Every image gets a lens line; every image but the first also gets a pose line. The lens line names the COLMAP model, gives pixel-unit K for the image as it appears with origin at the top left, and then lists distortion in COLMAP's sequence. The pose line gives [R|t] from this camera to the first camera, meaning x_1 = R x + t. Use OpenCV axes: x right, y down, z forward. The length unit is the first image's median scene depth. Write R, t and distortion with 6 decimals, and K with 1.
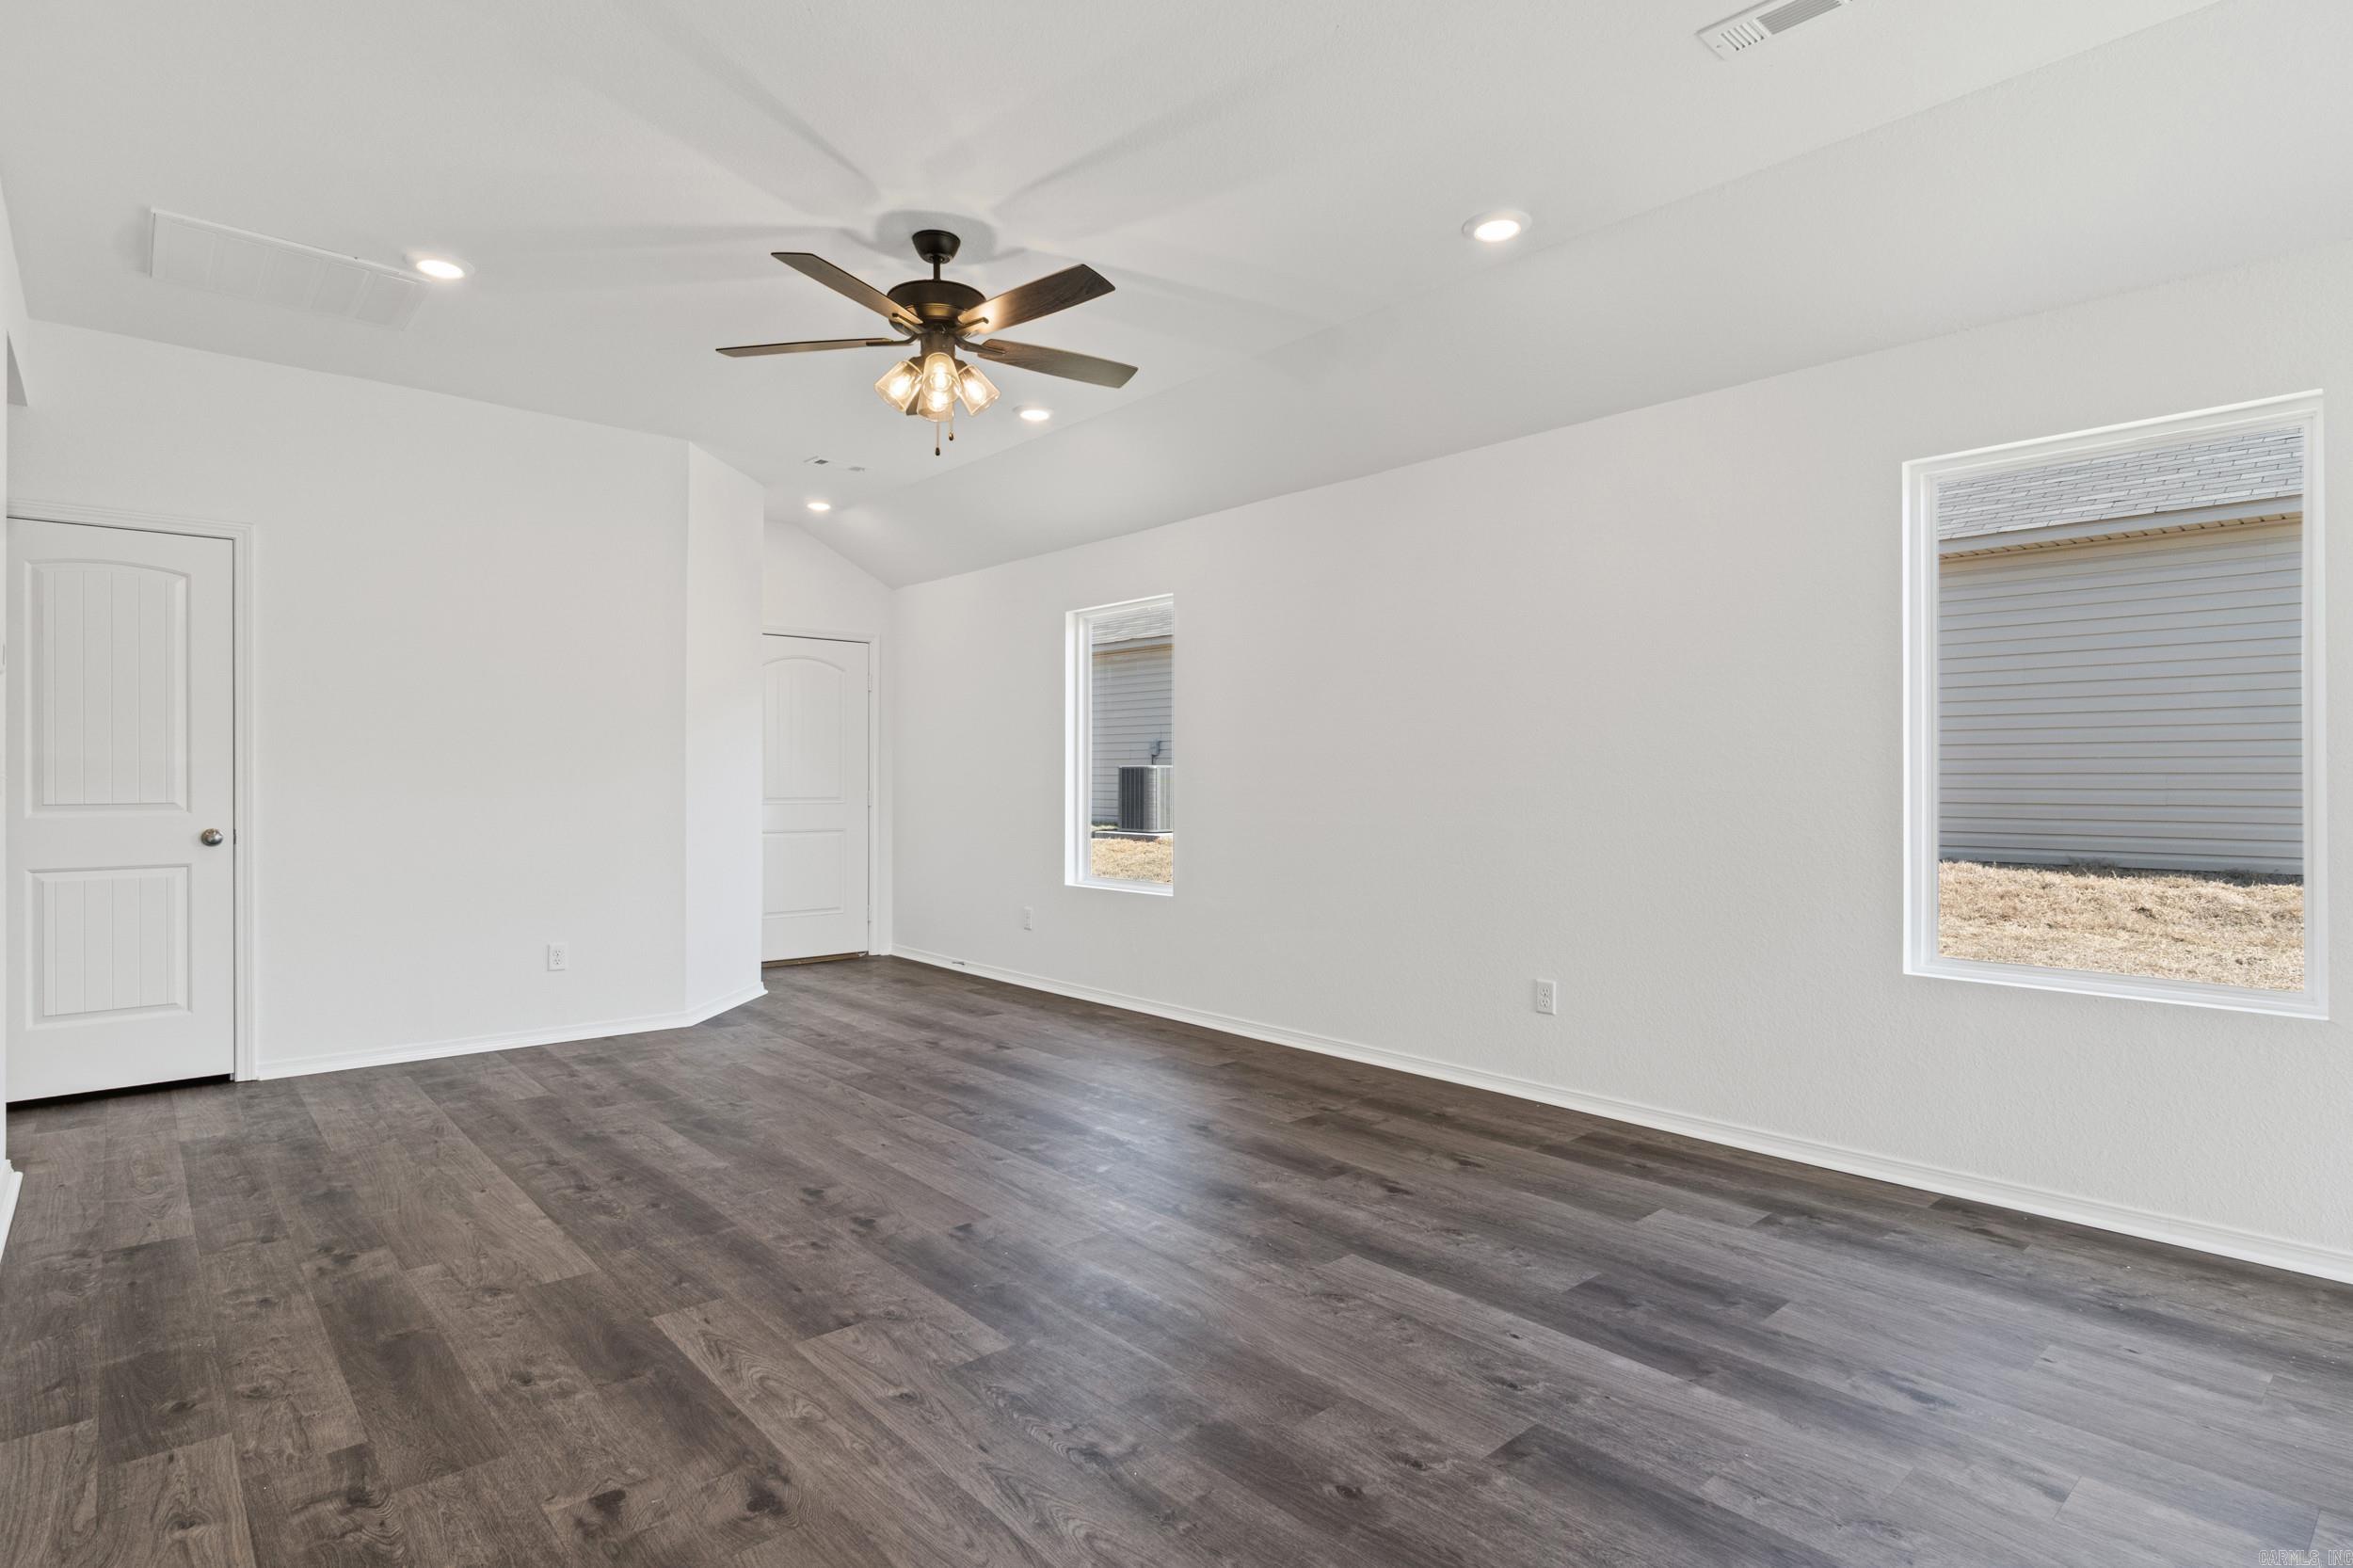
lens RADIAL K [[1197.9, 0, 1143.1], [0, 1197.9, 773.0], [0, 0, 1]] dist [-0.008475, 0.004854]
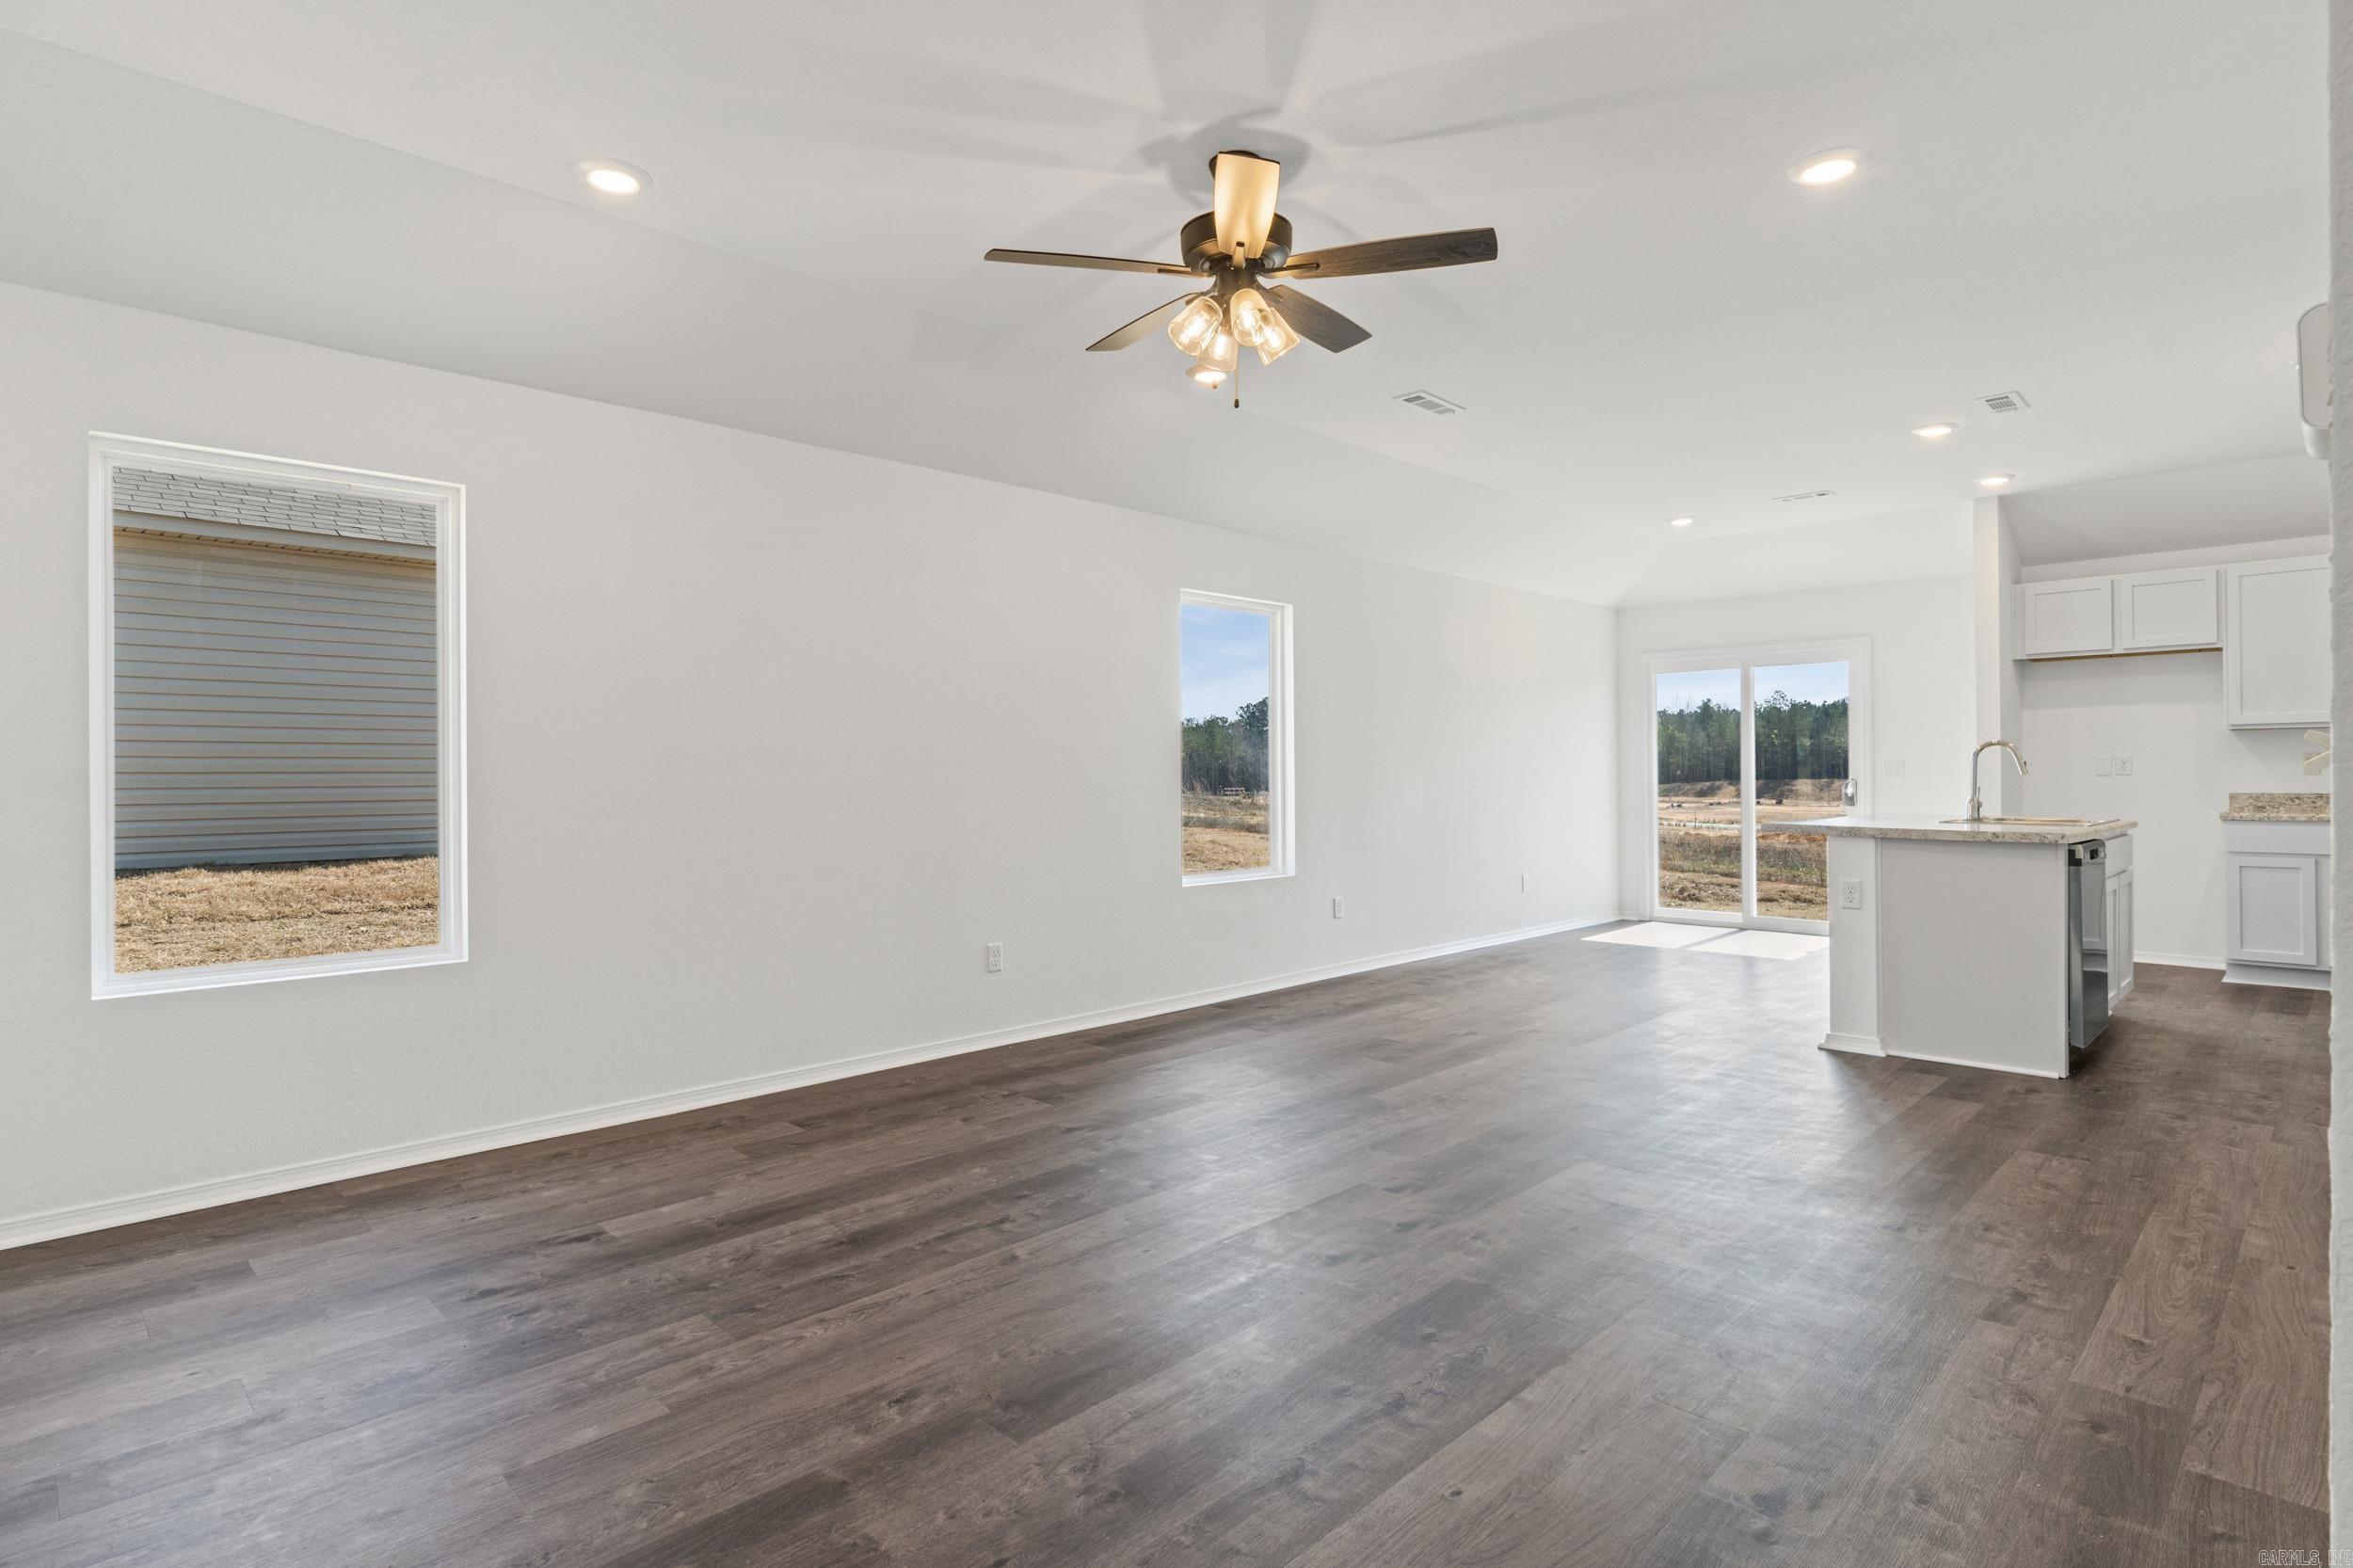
lens RADIAL K [[1197.9, 0, 1165.1], [0, 1197.9, 767.6], [0, 0, 1]] dist [-0.008475, 0.004854]
pose [[-0.067638, 0.005358, 0.997696, -1.112672], [0.000443, 0.999986, -0.005340, 0.006474], [-0.997710, 0.000080, -0.067640, 1.176328]]
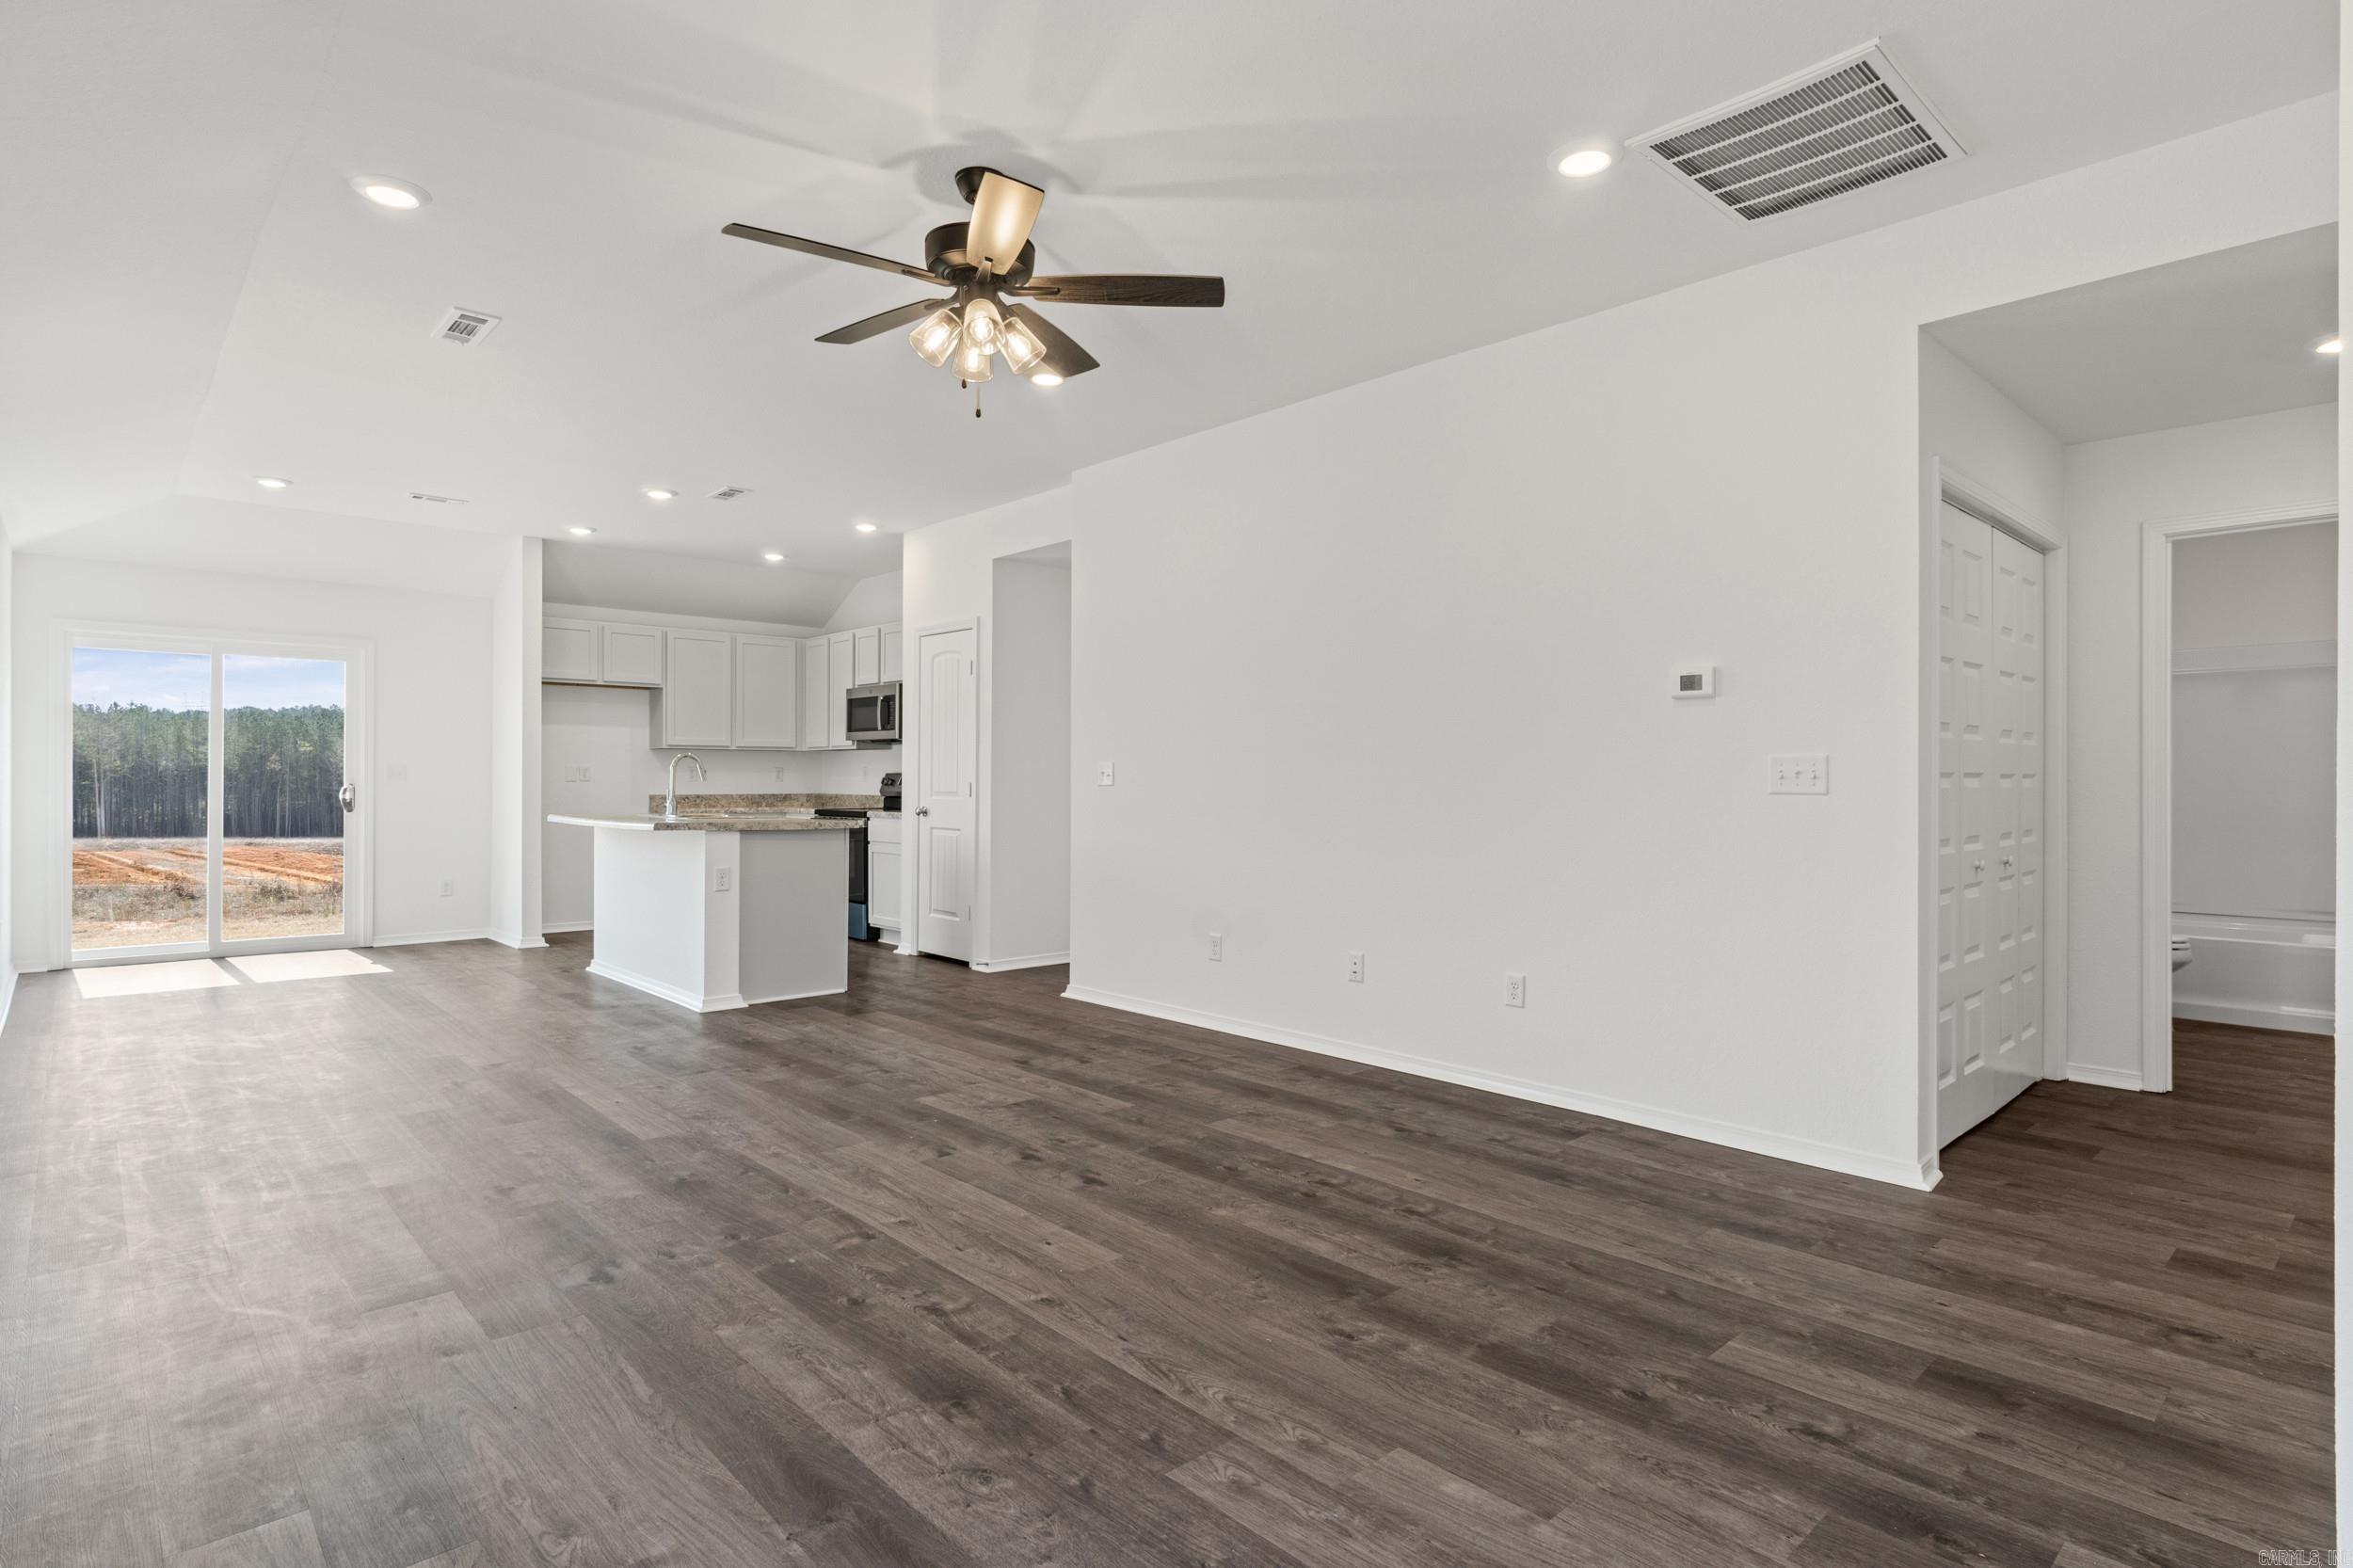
lens RADIAL K [[1197.9, 0, 1149.4], [0, 1197.9, 775.5], [0, 0, 1]] dist [-0.008475, 0.004854]
pose [[-0.999699, -0.004999, -0.024001, -0.297099], [-0.004782, 0.999947, -0.009095, 0.014817], [0.024045, -0.008977, -0.999671, 2.016615]]
